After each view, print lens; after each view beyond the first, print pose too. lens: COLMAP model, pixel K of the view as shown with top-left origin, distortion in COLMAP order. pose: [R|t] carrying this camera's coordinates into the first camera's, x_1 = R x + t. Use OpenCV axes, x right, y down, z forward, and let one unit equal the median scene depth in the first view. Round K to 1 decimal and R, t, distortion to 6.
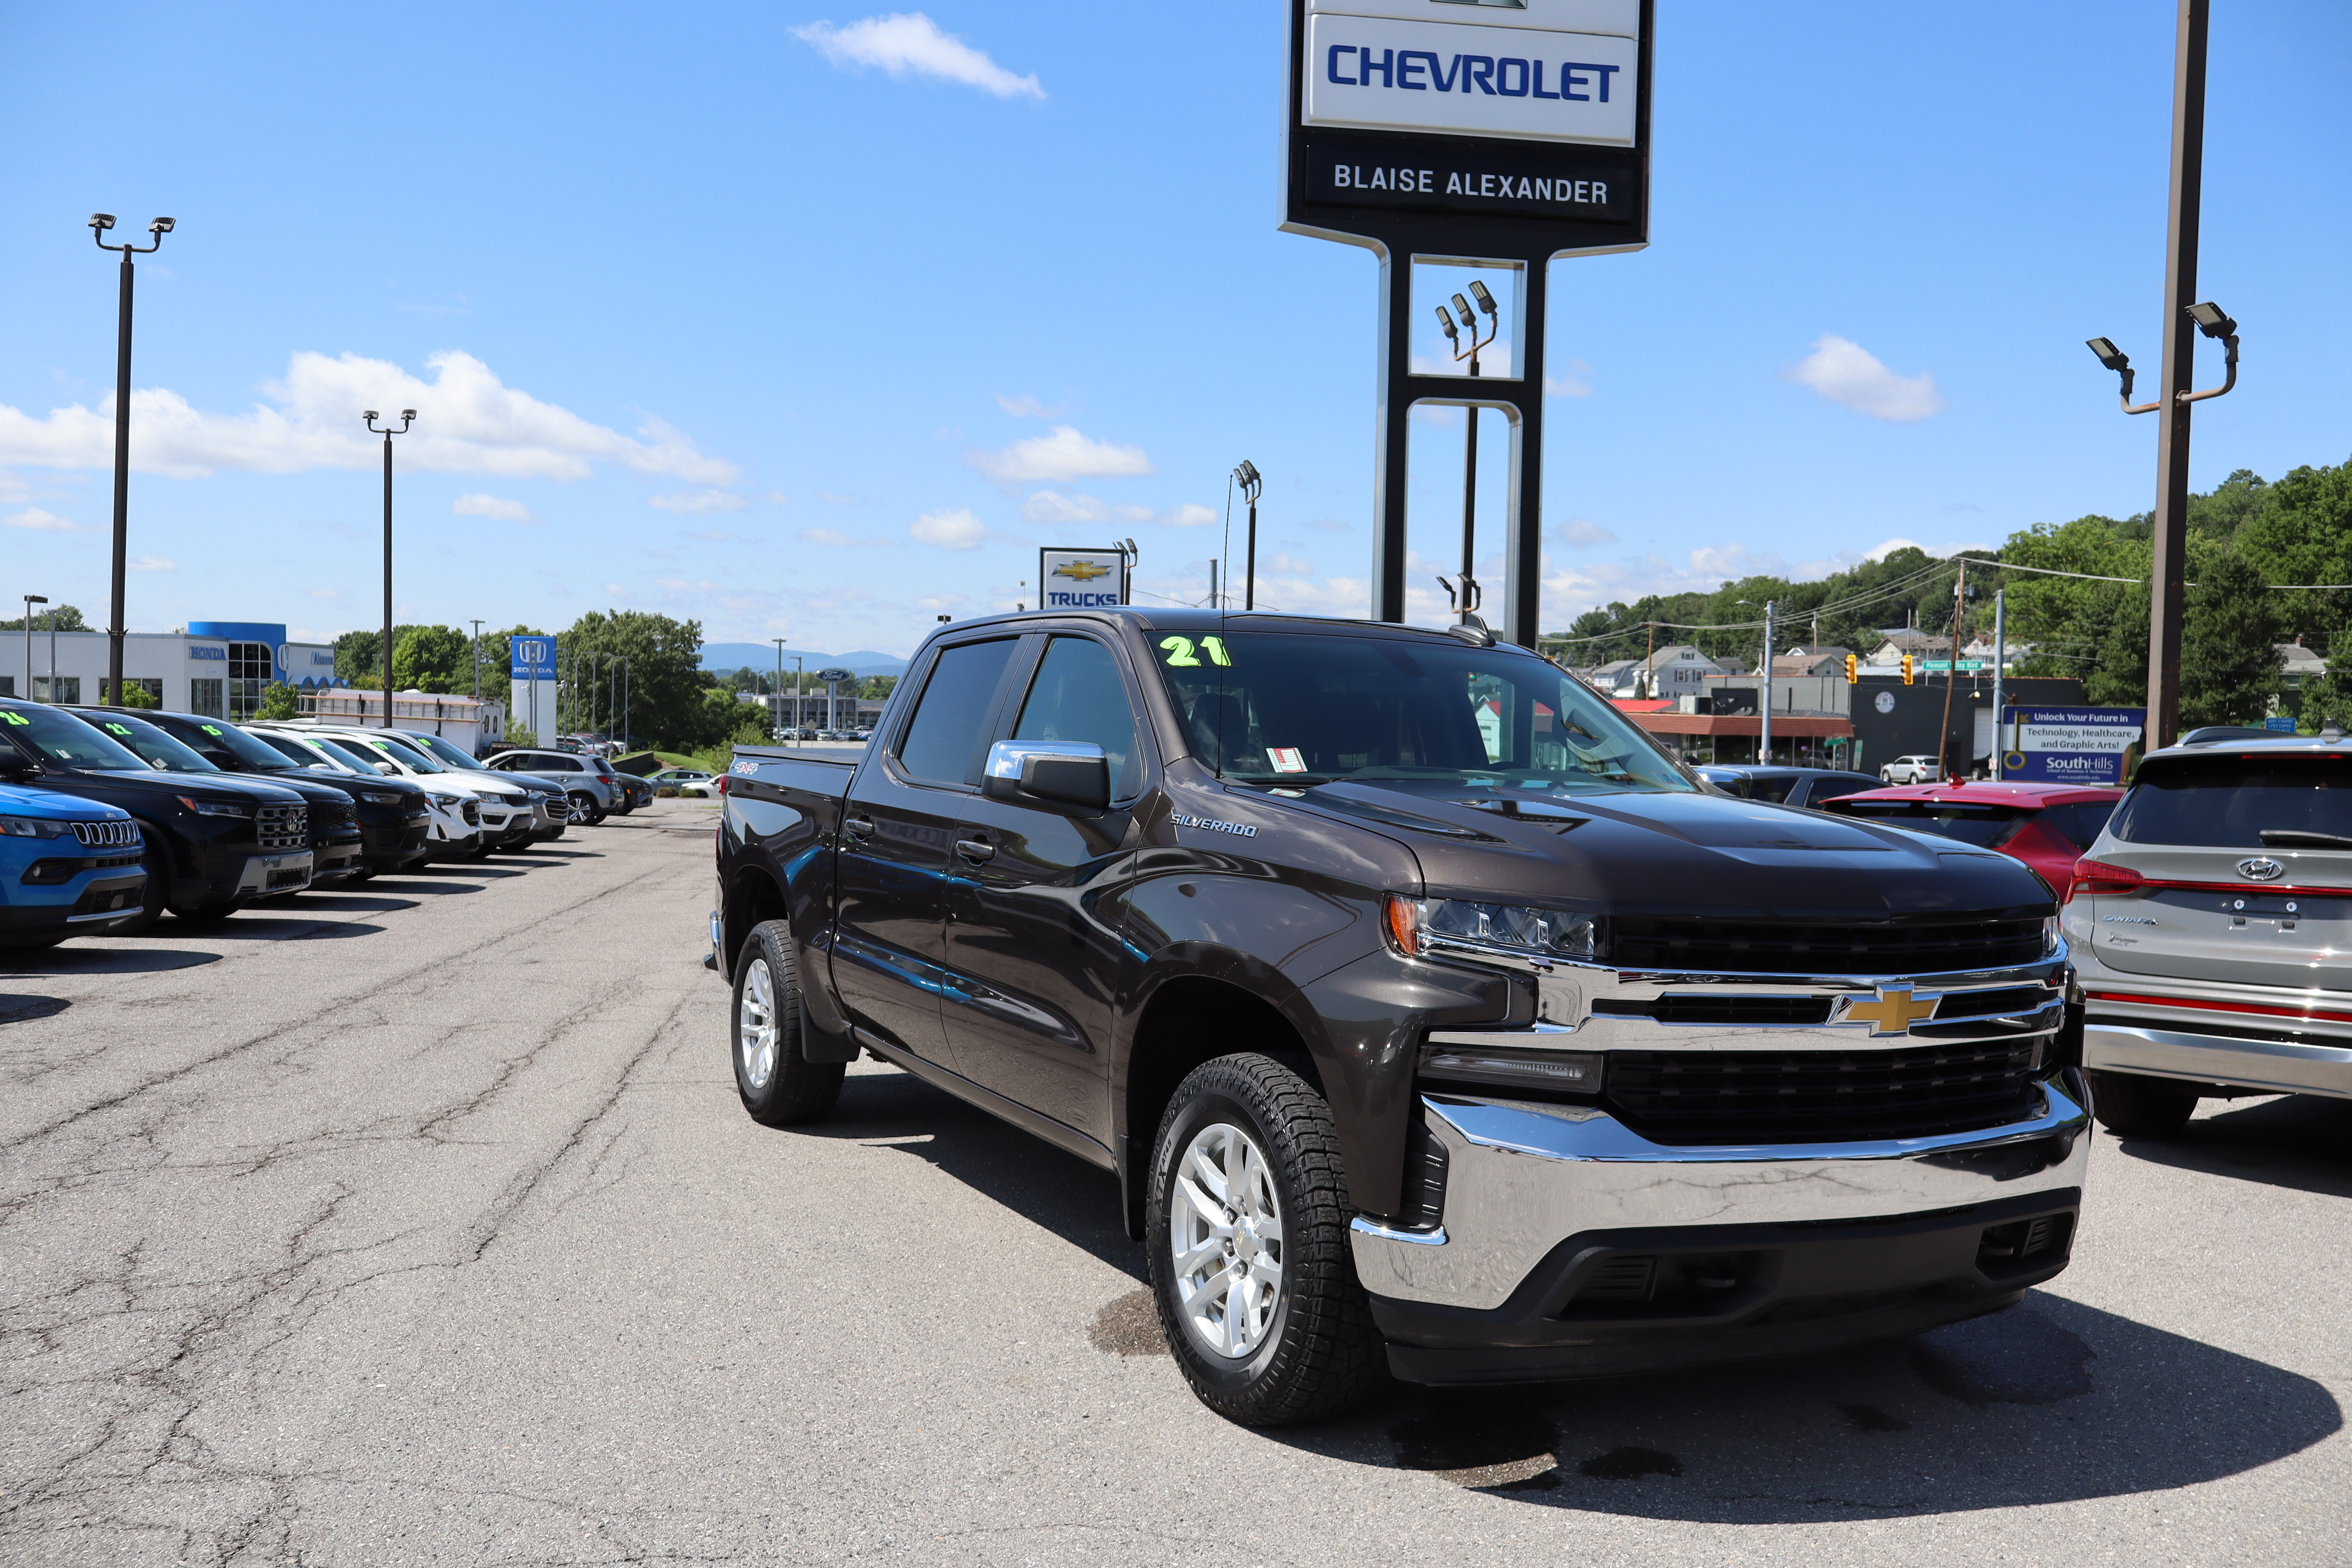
lens RADIAL K [[1947.4, 0, 1164.1], [0, 1947.4, 779.5], [0, 0, 1]] dist [0.005426, 0.001484]
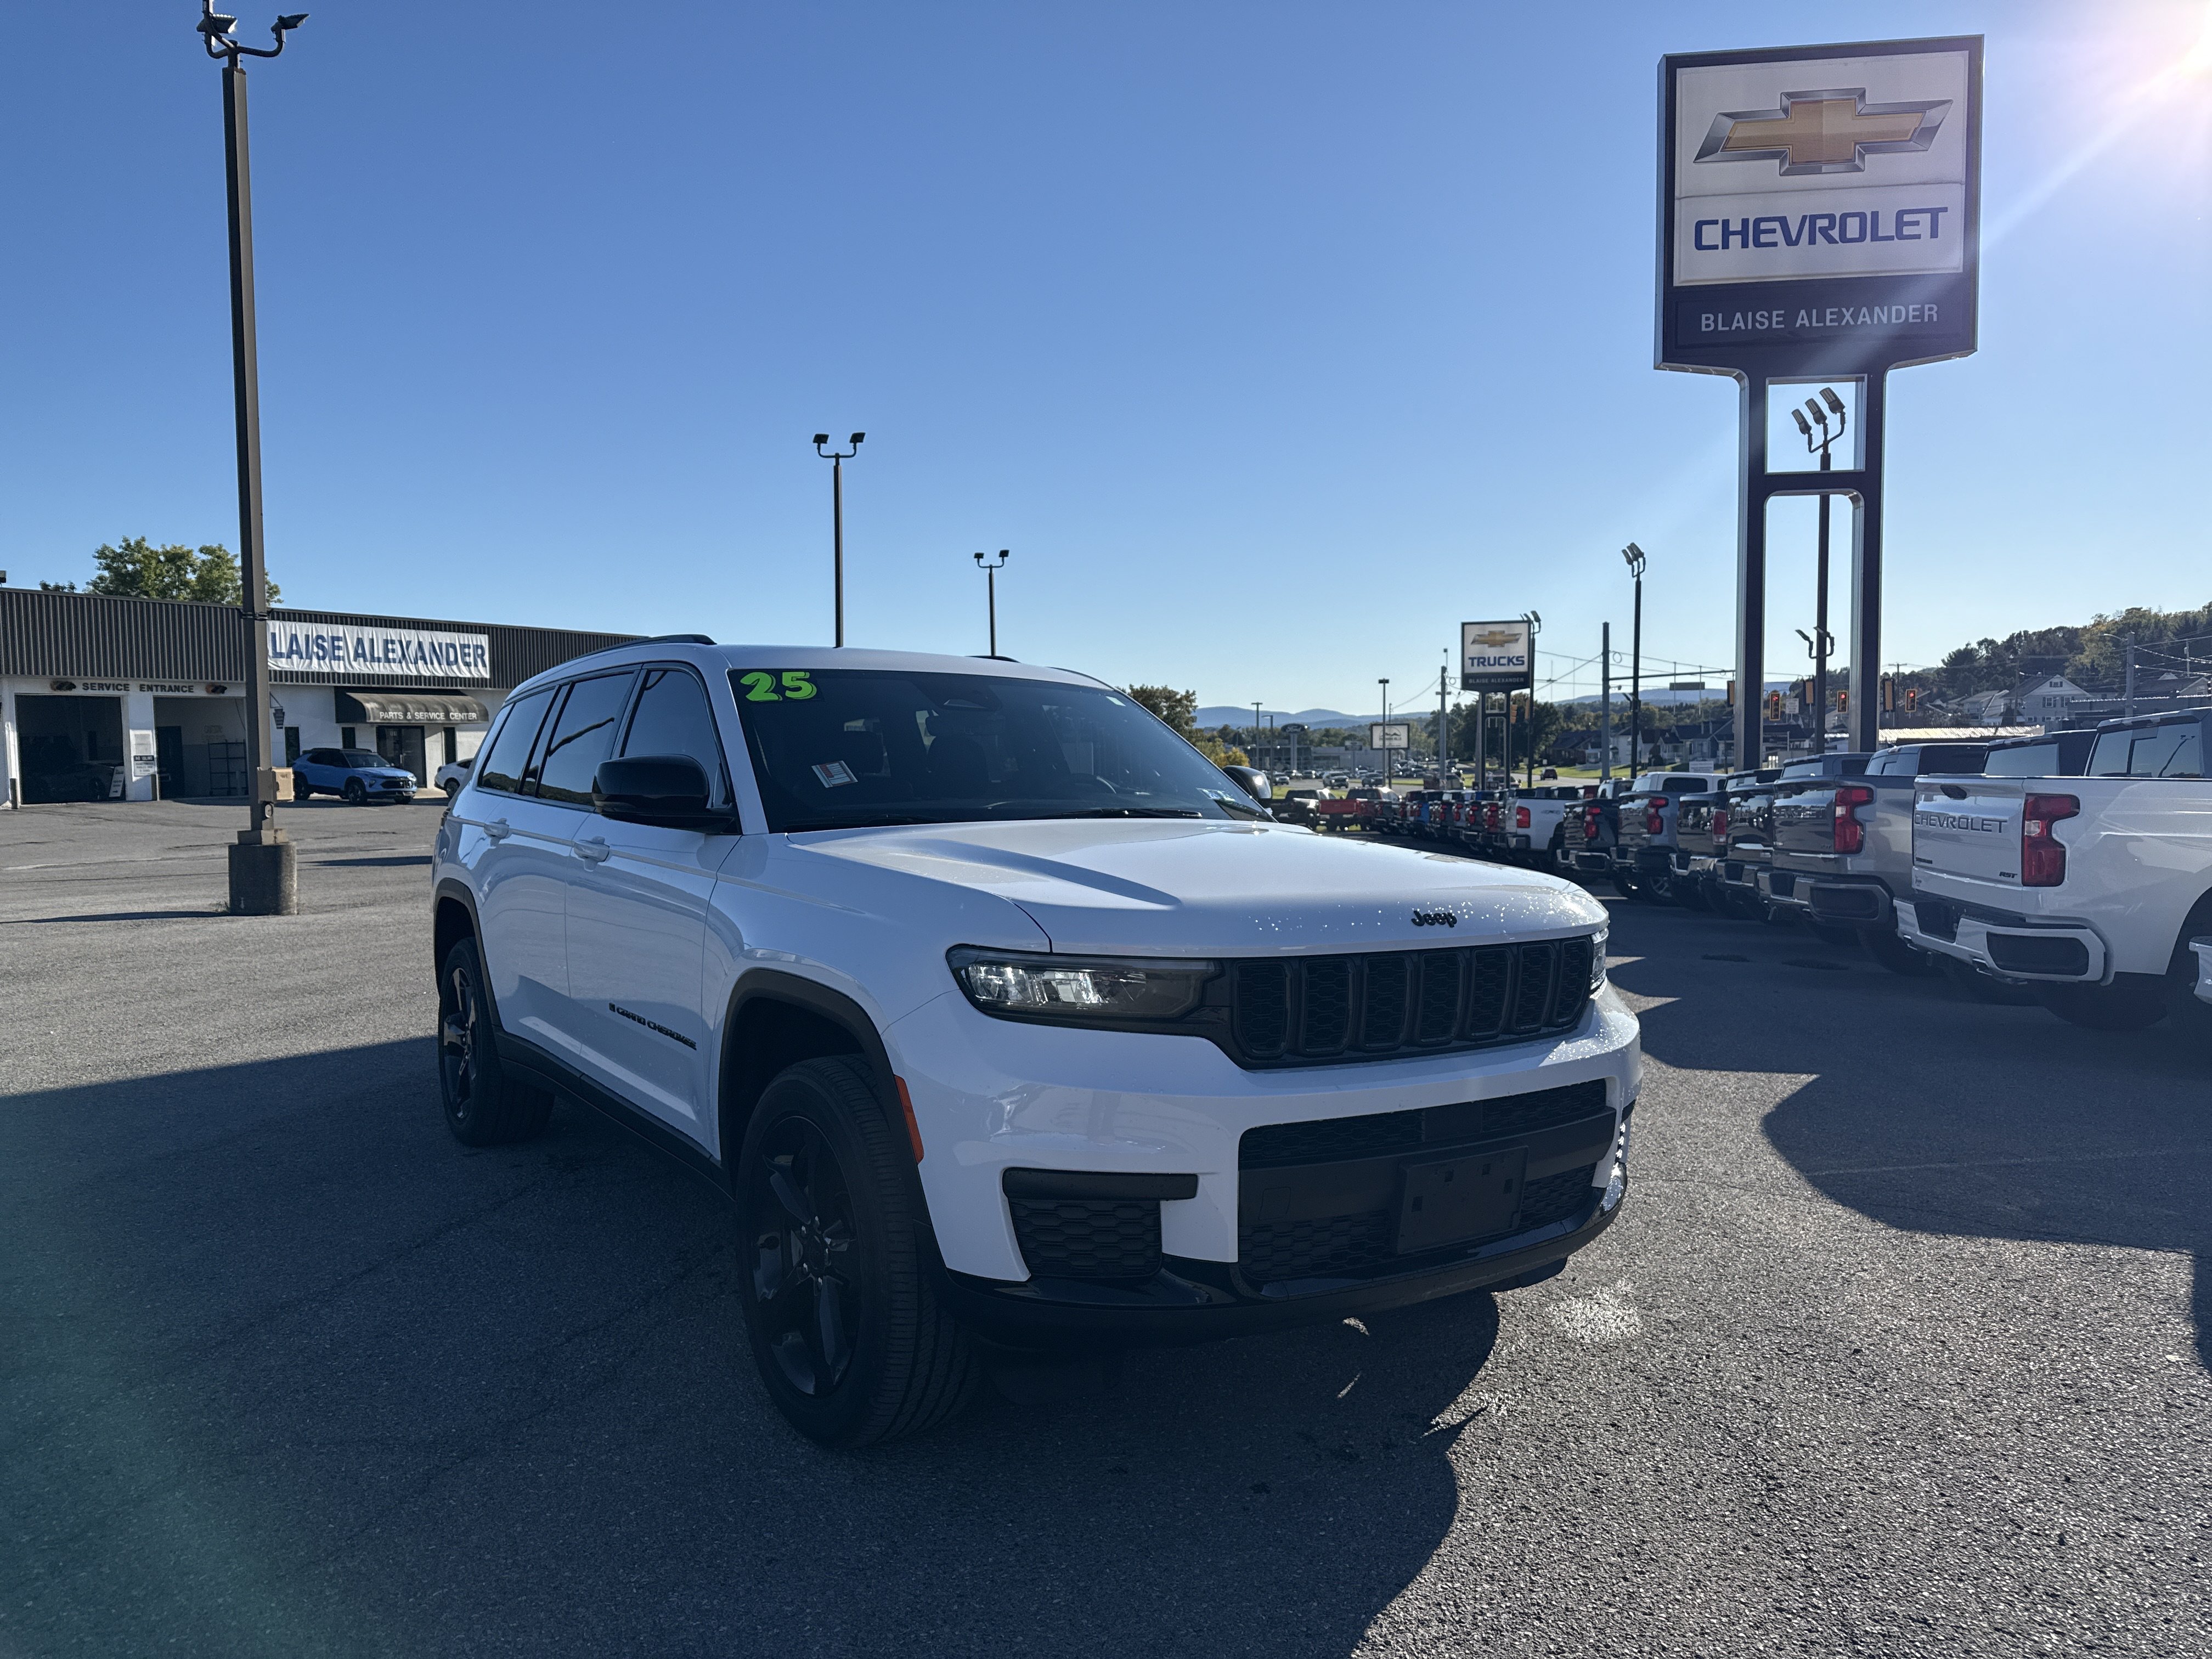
lens RADIAL K [[1543.6, 0, 1107.5], [0, 1543.6, 842.8], [0, 0, 1]] dist [0.039345, -0.046969]
pose [[0.958767, -0.013412, -0.283876, -0.000971], [0.019433, 0.999642, 0.018404, 0.005739], [0.283527, -0.023162, 0.958684, -0.098293]]
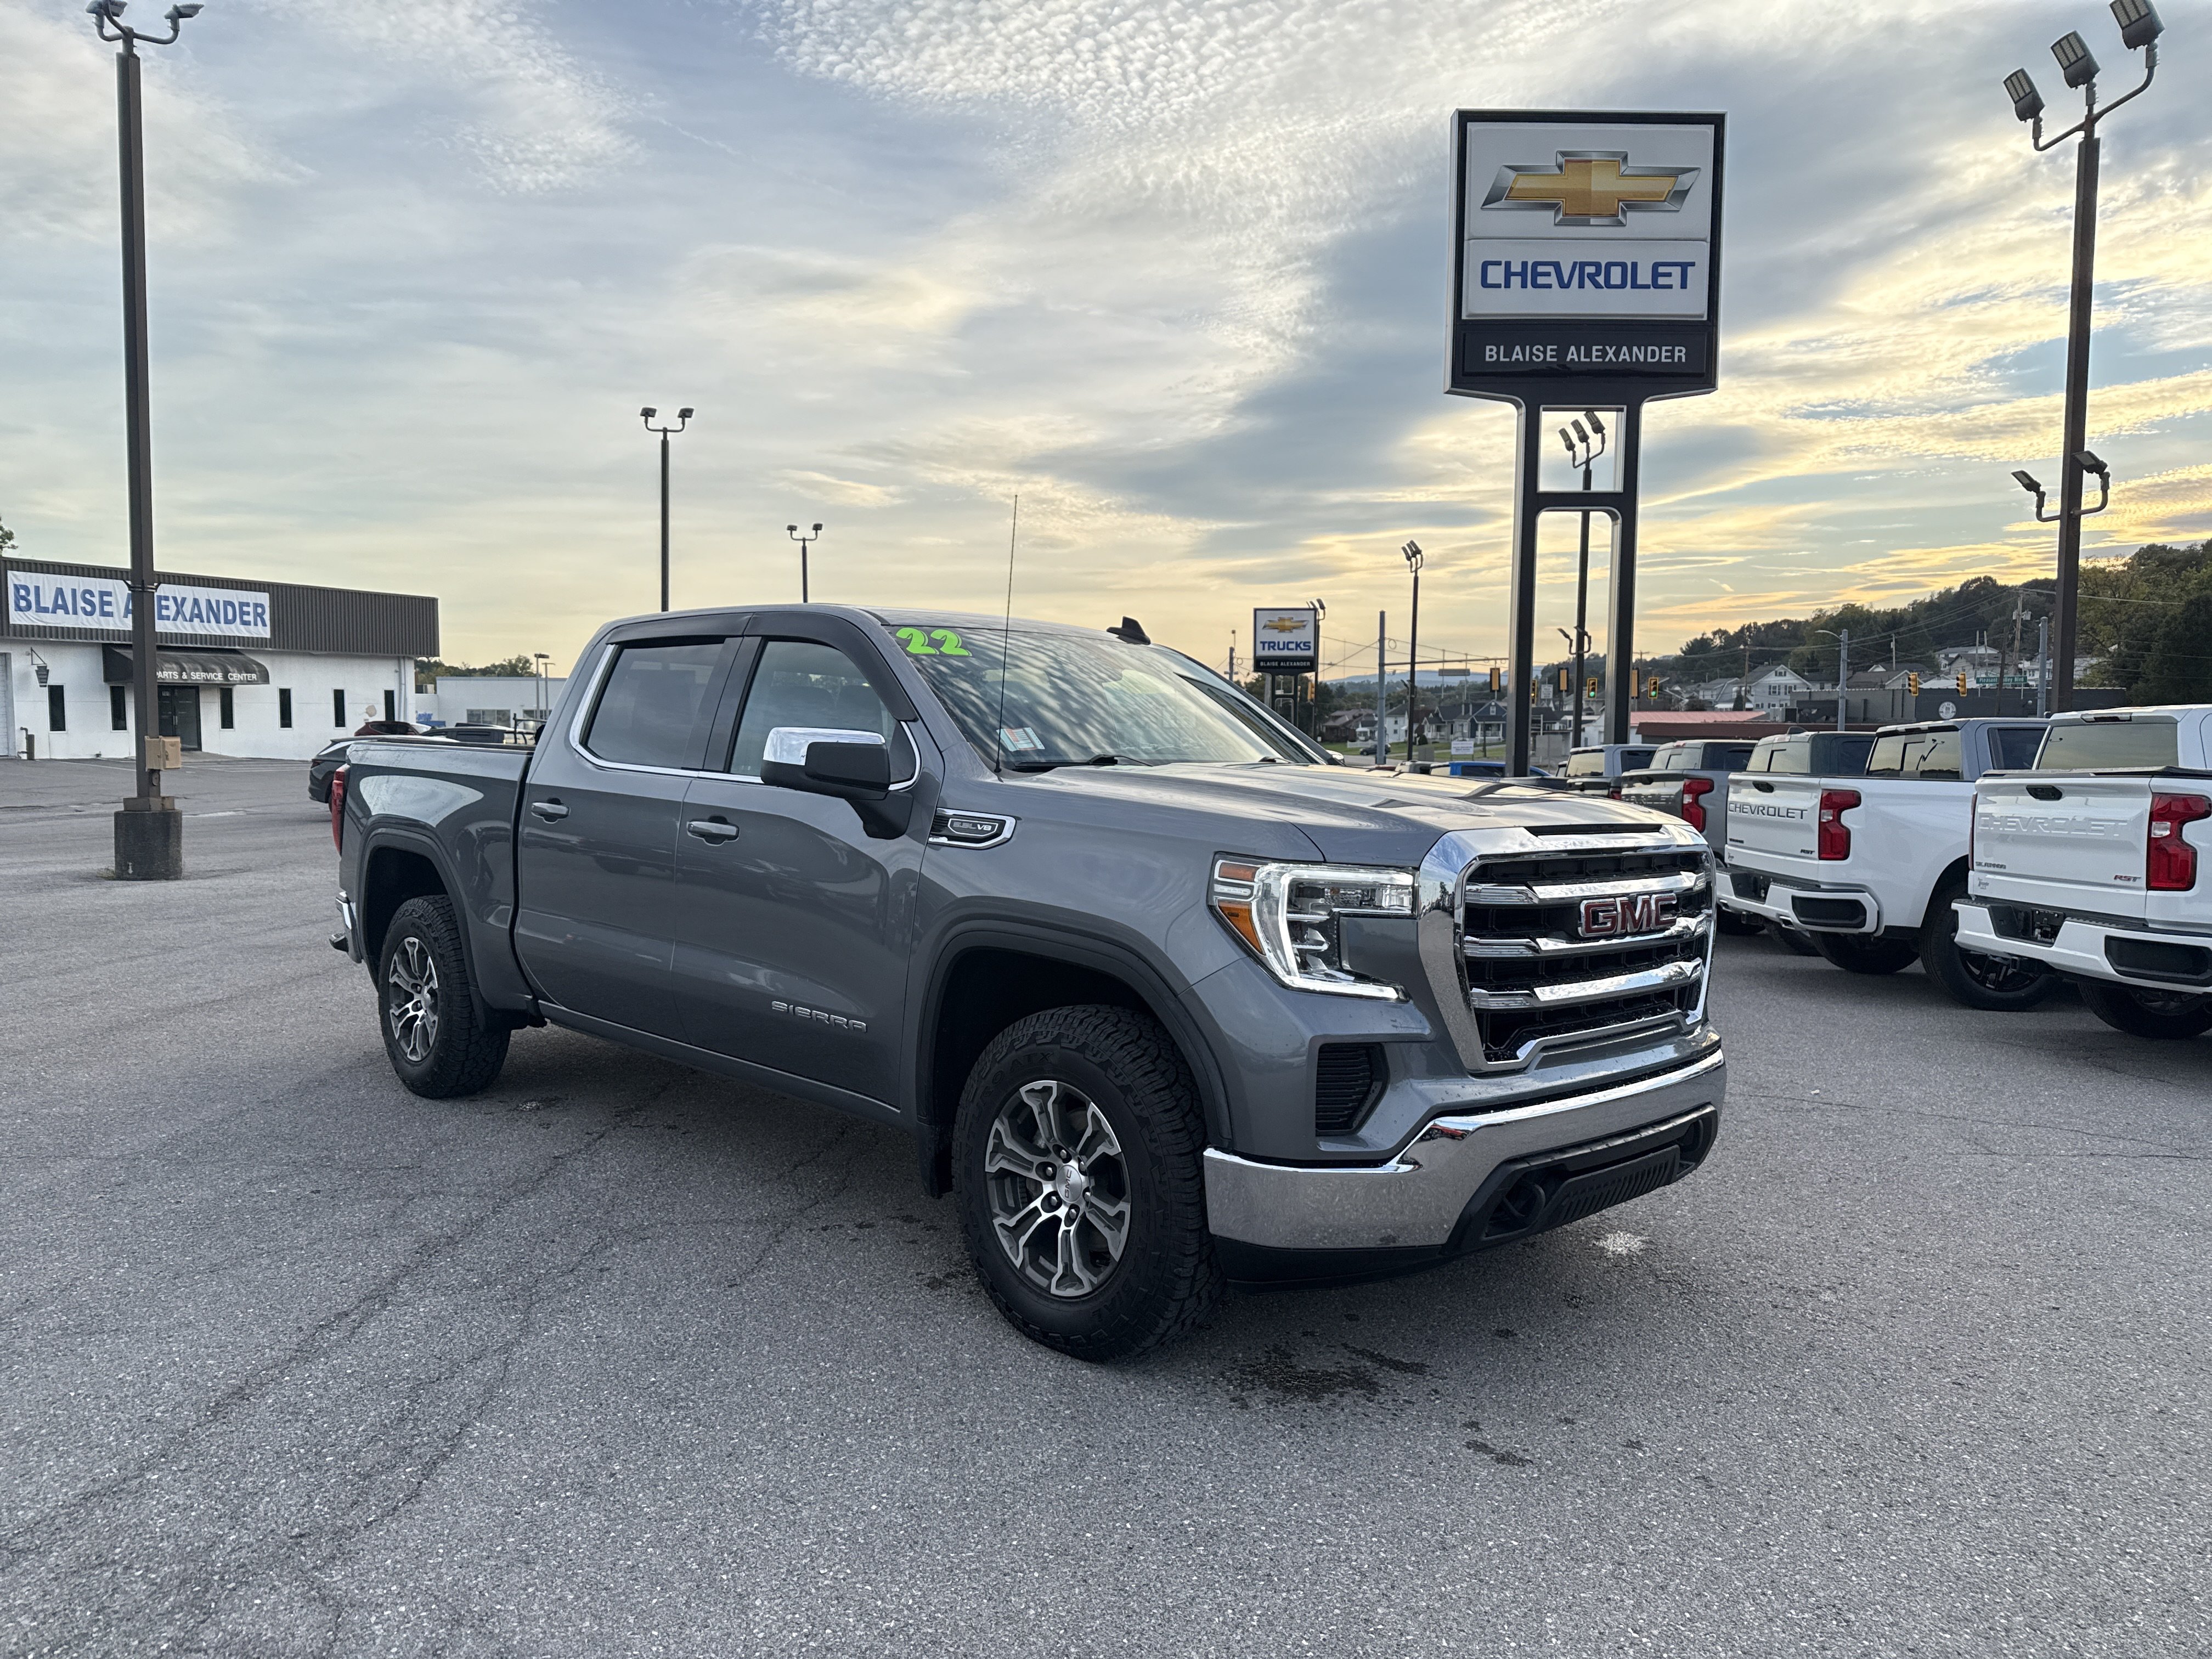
lens RADIAL K [[1549.9, 0, 1097.9], [0, 1549.9, 834.2], [0, 0, 1]] dist [0.026693, -0.030323]
pose [[0.988337, -0.003278, -0.152248, -0.020636], [0.008457, 0.999407, 0.033382, 0.002426], [0.152048, -0.034280, 0.987778, -0.180011]]
